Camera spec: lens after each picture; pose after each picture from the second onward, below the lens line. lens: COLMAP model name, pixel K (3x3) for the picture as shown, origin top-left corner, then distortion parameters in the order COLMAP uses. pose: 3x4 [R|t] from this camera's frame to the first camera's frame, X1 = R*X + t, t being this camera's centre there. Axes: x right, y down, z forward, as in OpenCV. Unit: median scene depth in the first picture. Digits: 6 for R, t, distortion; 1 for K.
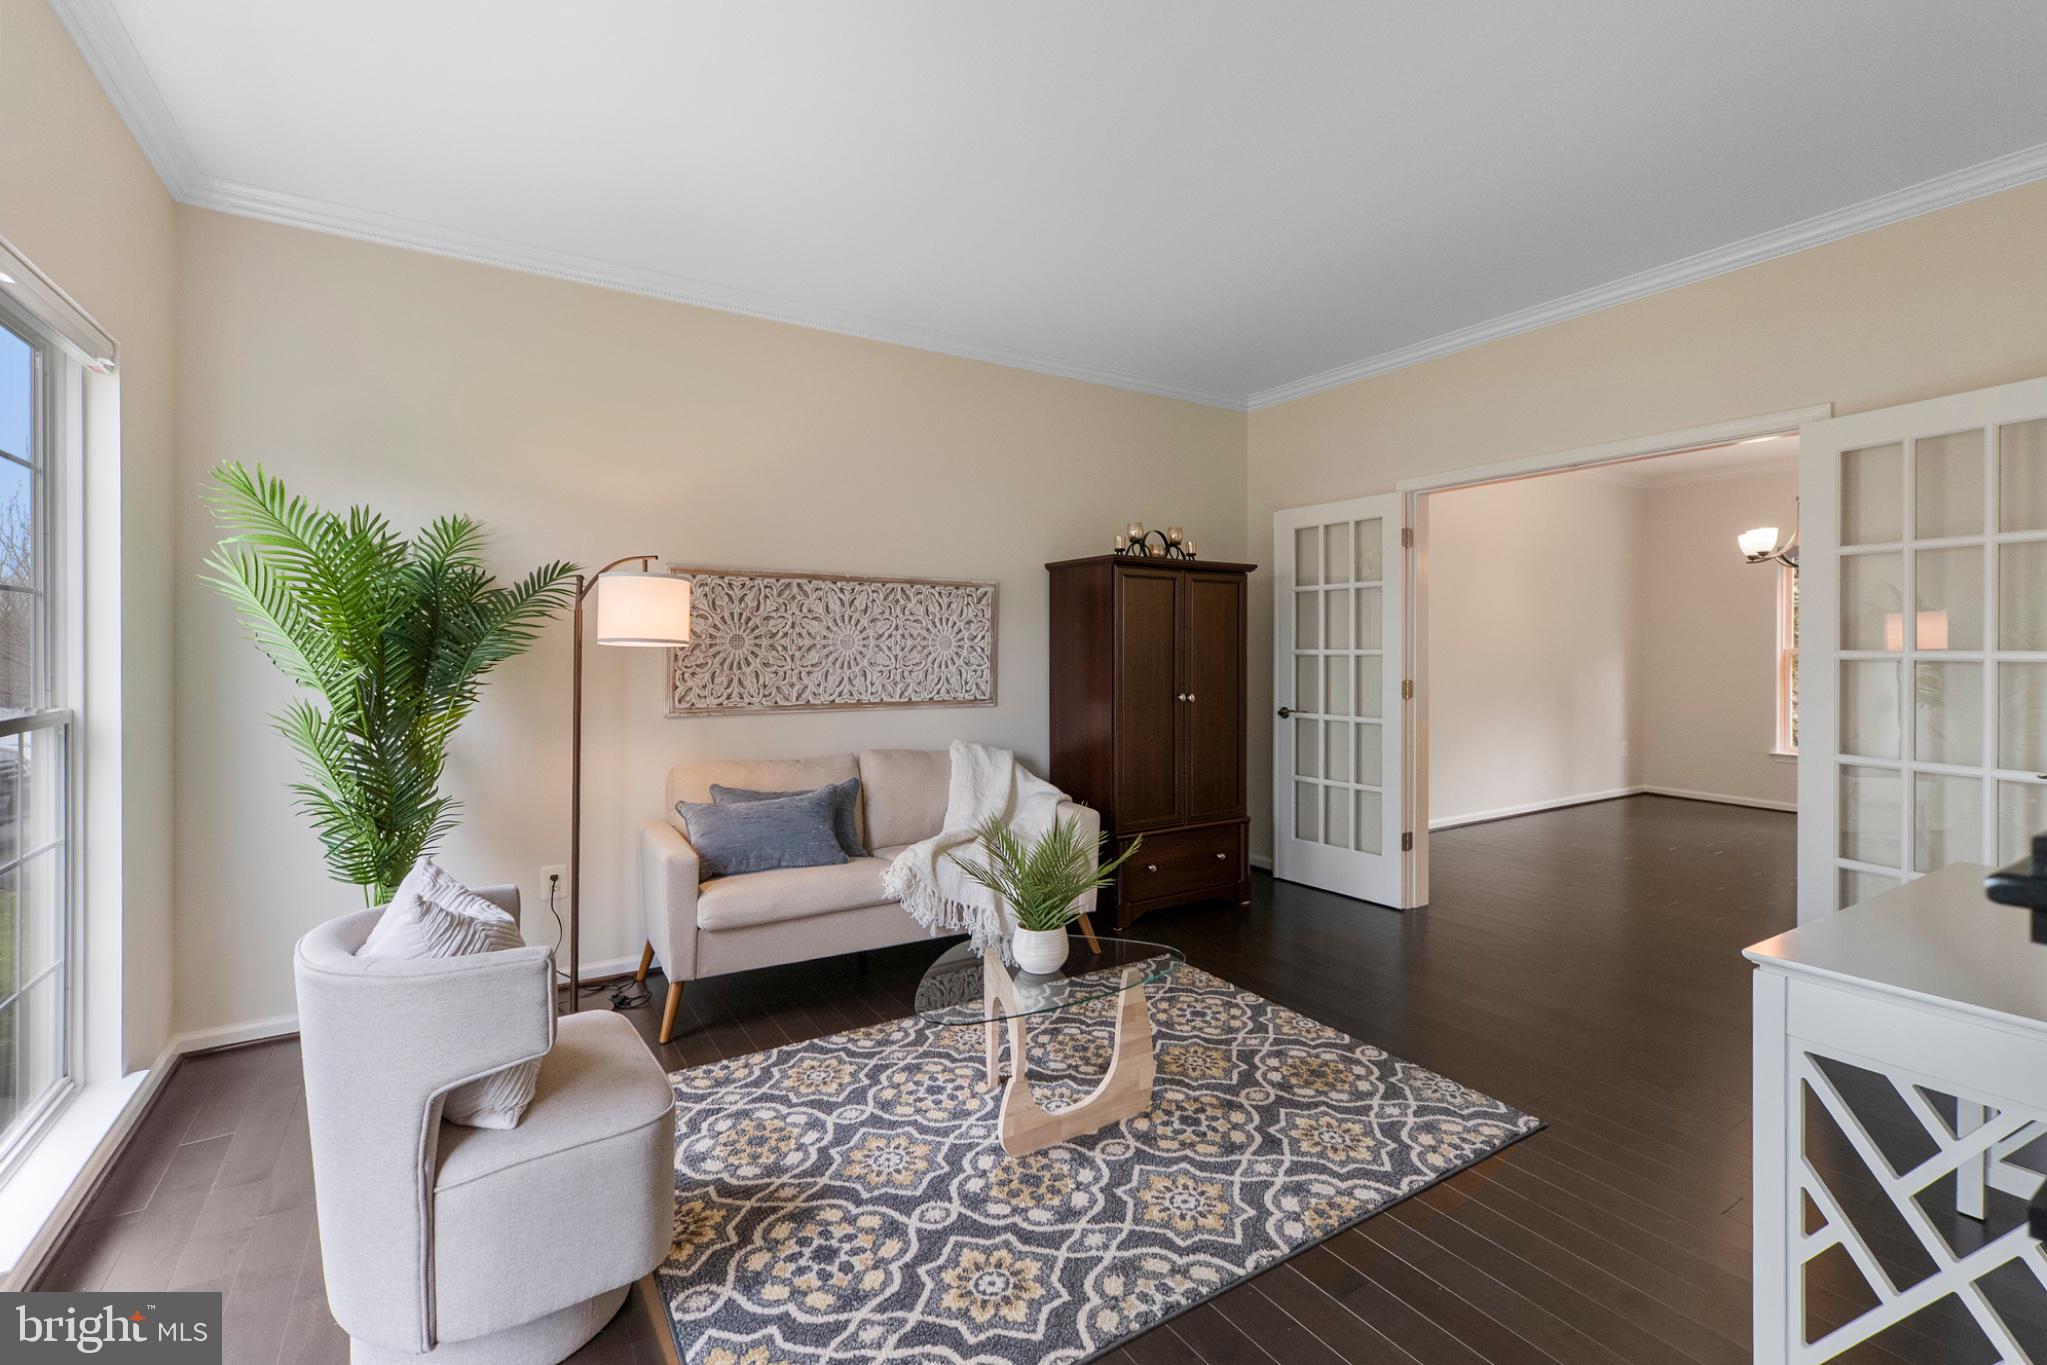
lens RADIAL K [[893.5, 0, 1024.7], [0, 893.5, 649.1], [0, 0, 1]] dist [0.002804, 0.001566]
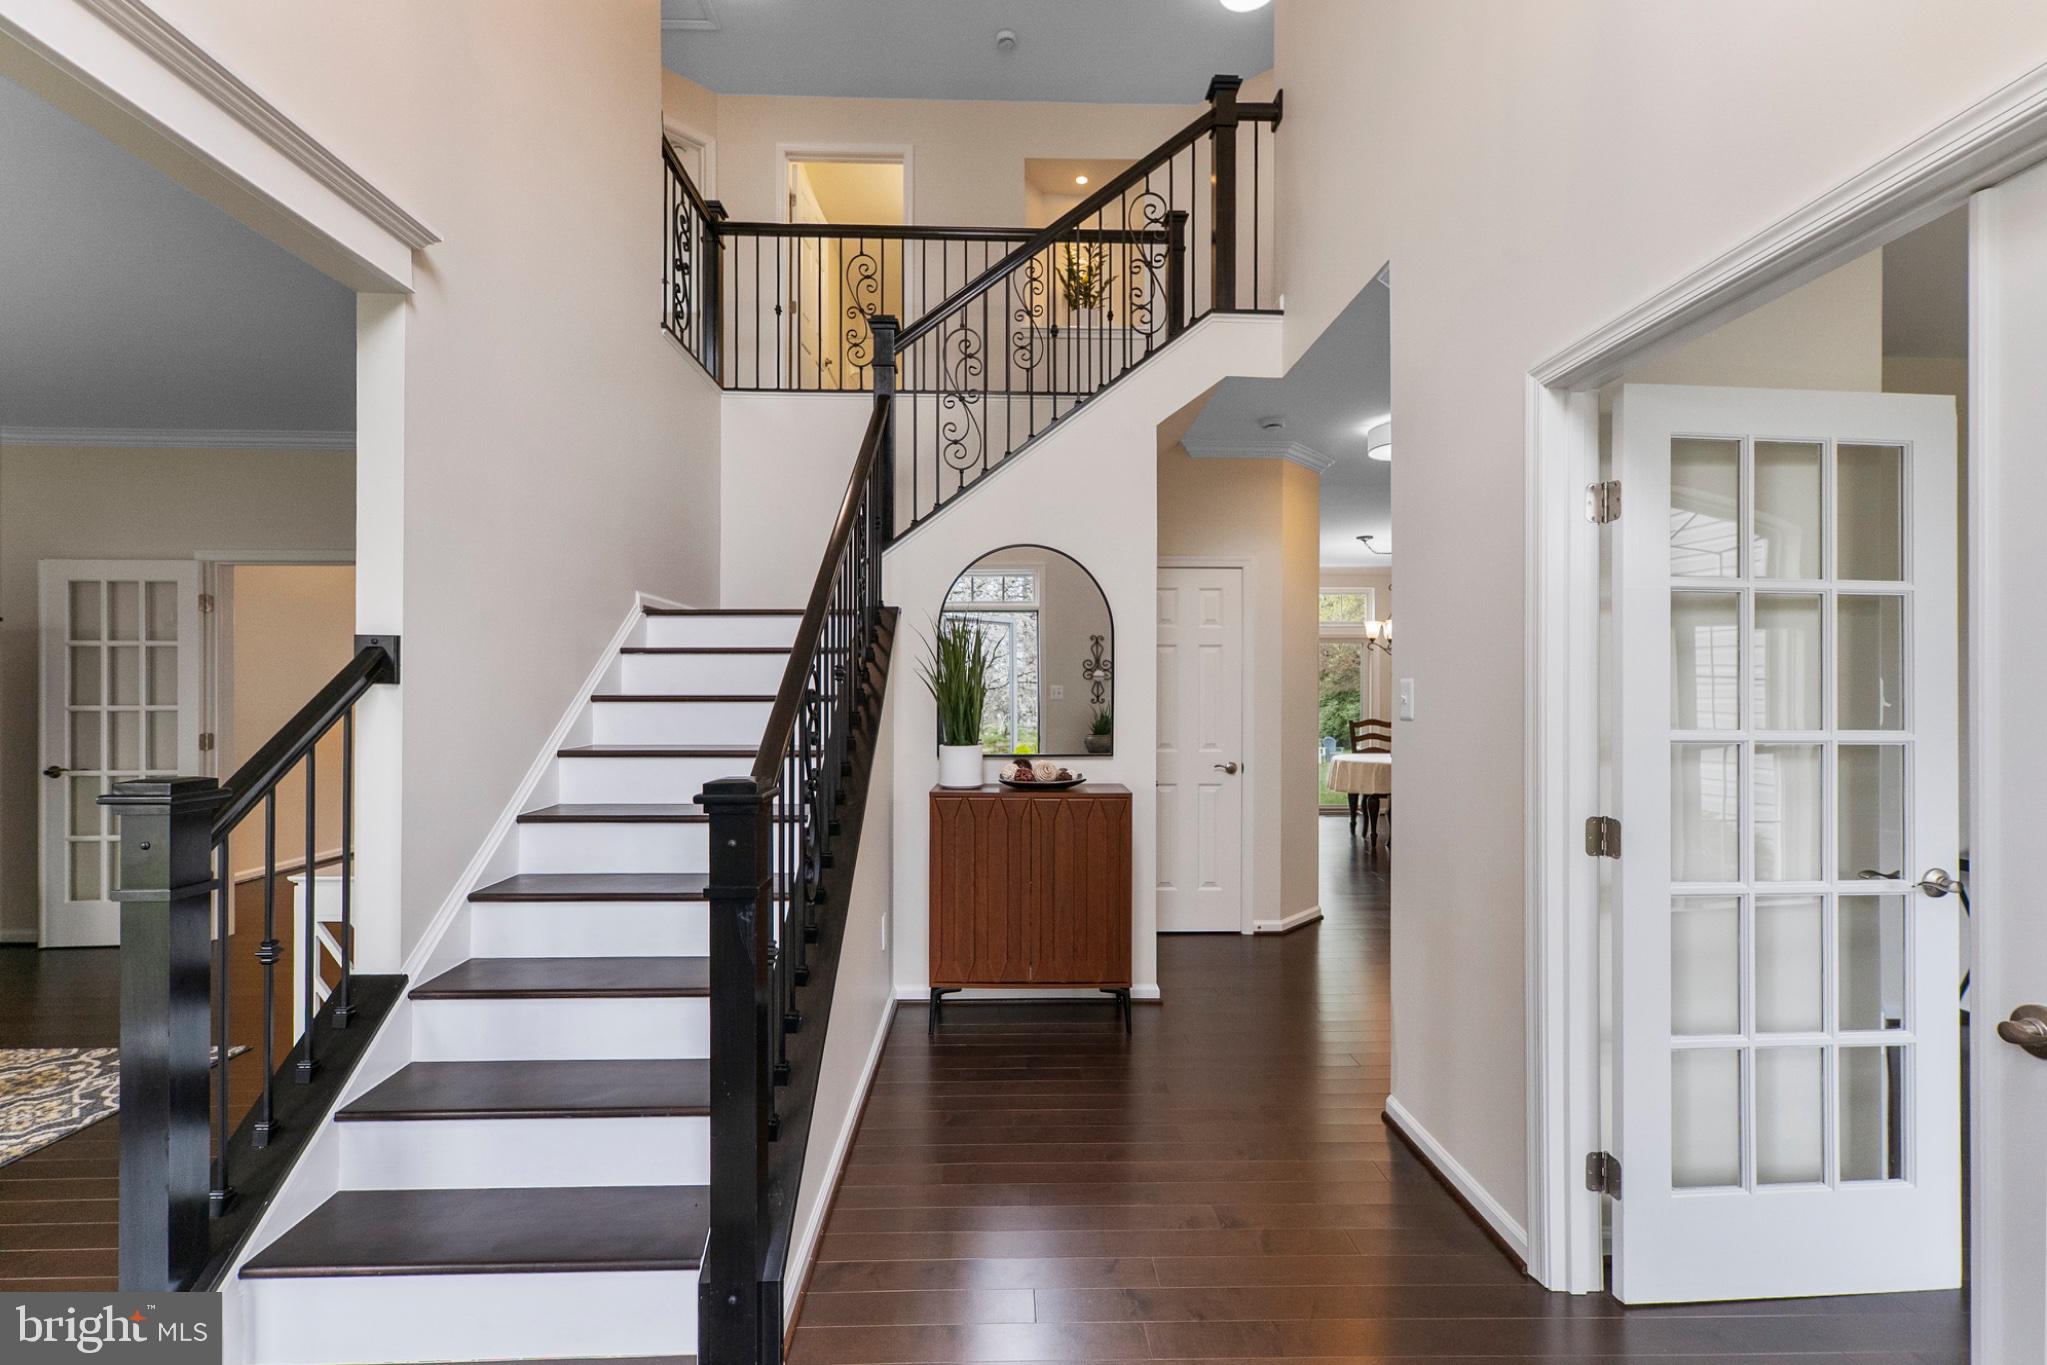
lens RADIAL K [[893.5, 0, 1022.9], [0, 893.5, 685.4], [0, 0, 1]] dist [0.002804, 0.001566]
pose [[0.510587, 0.001935, 0.859824, -0.009014], [0.001249, 0.999995, -0.002992, -0.023012], [-0.859825, 0.002601, 0.510582, -0.511203]]
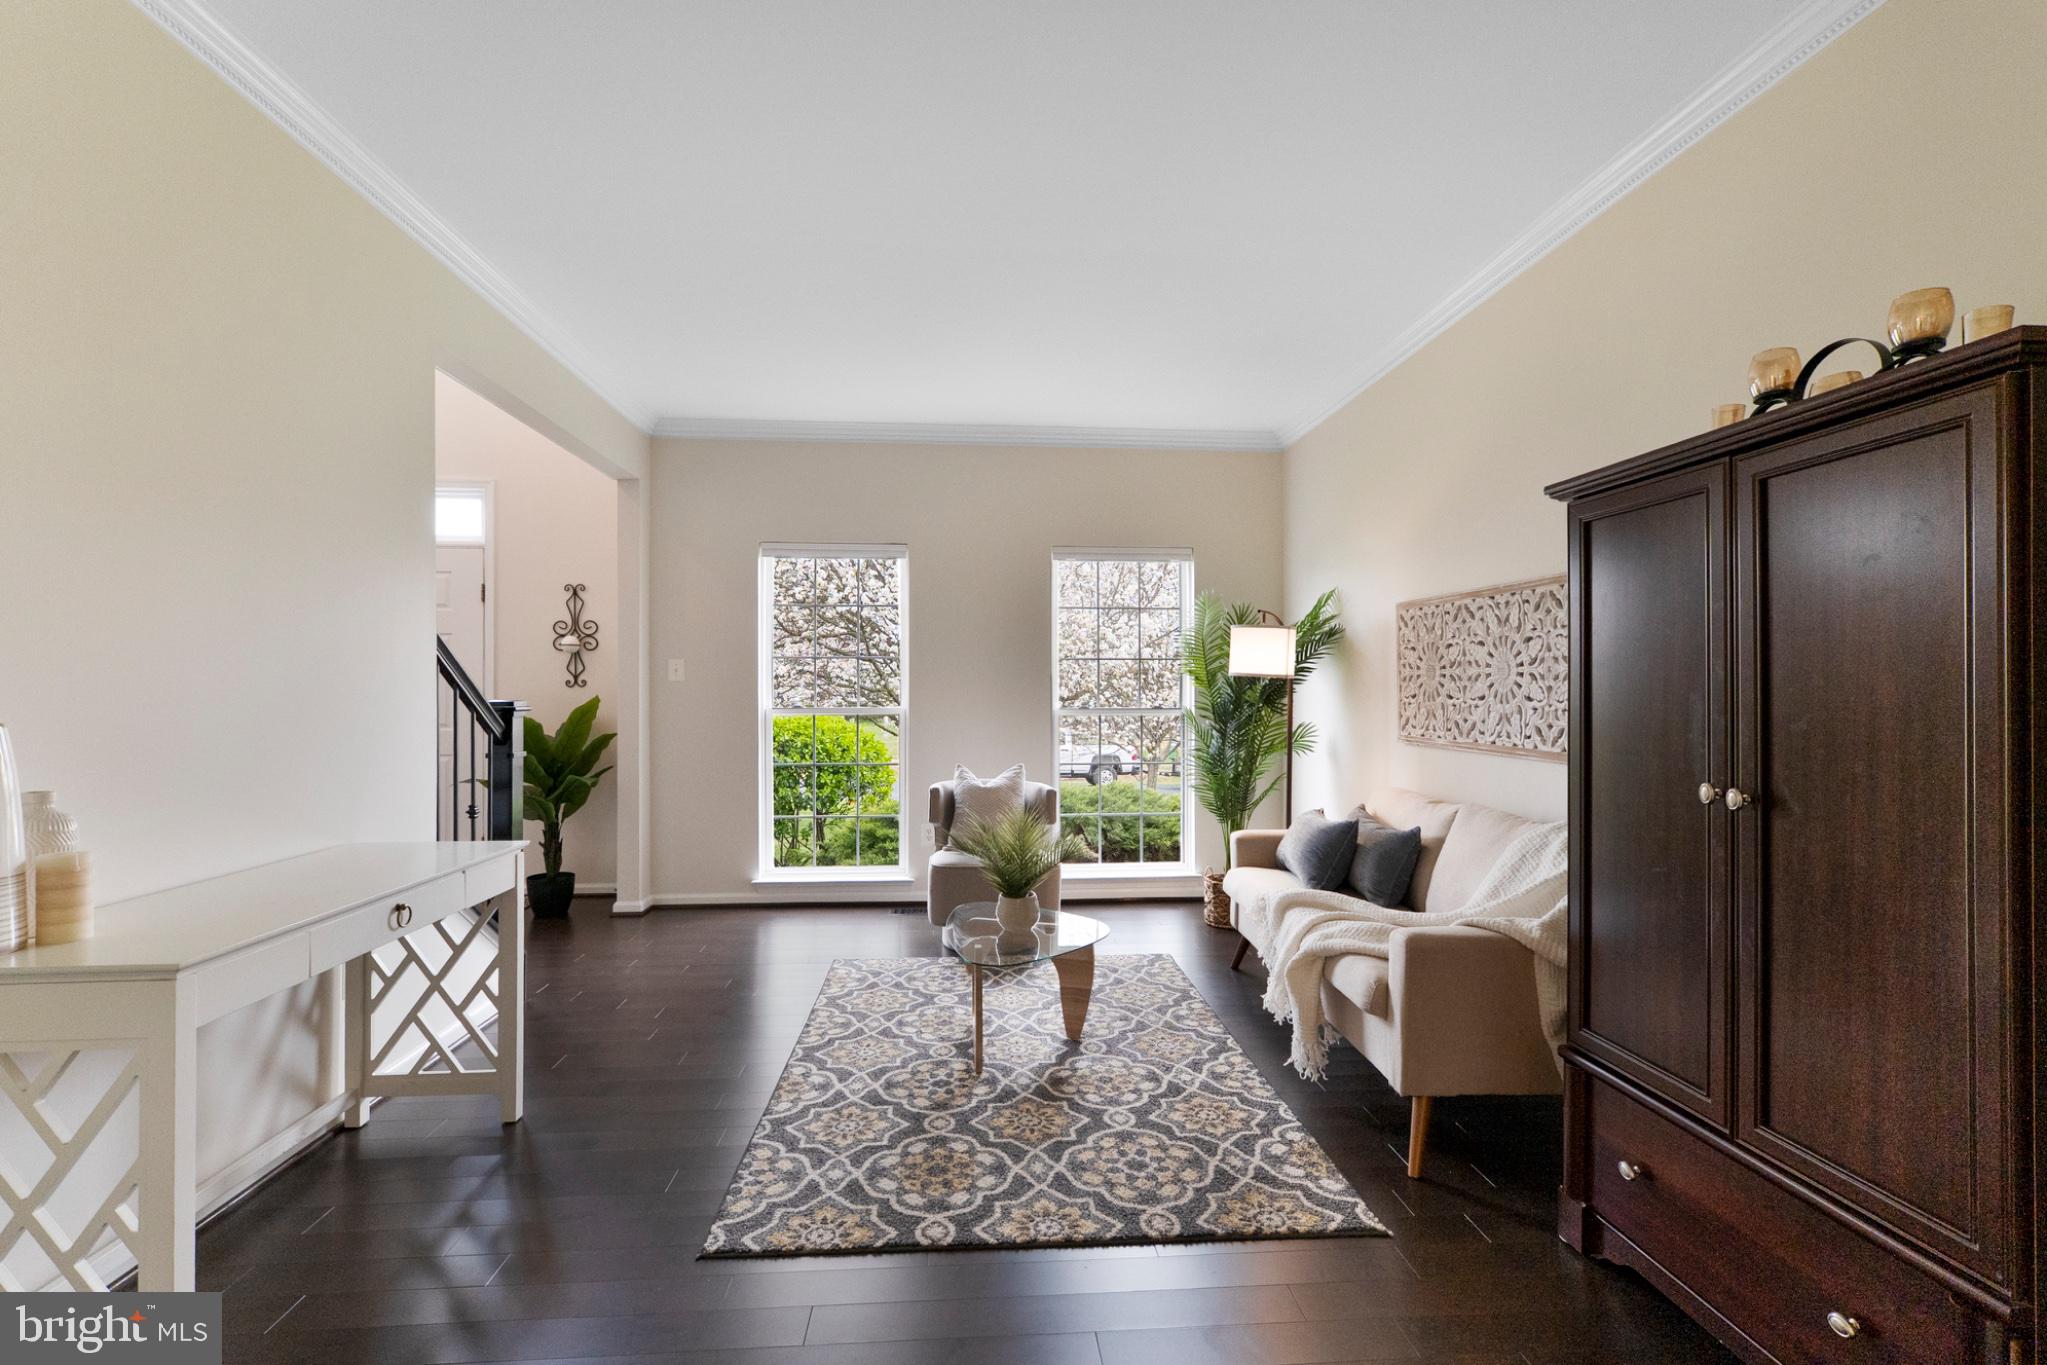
lens RADIAL K [[893.5, 0, 1018.3], [0, 893.5, 687.6], [0, 0, 1]] dist [0.002804, 0.001566]
pose [[-0.471394, -0.004430, -0.881911, 0.767578], [-0.003161, 0.999989, -0.003334, 0.013098], [0.881917, 0.001217, -0.471403, 1.081201]]
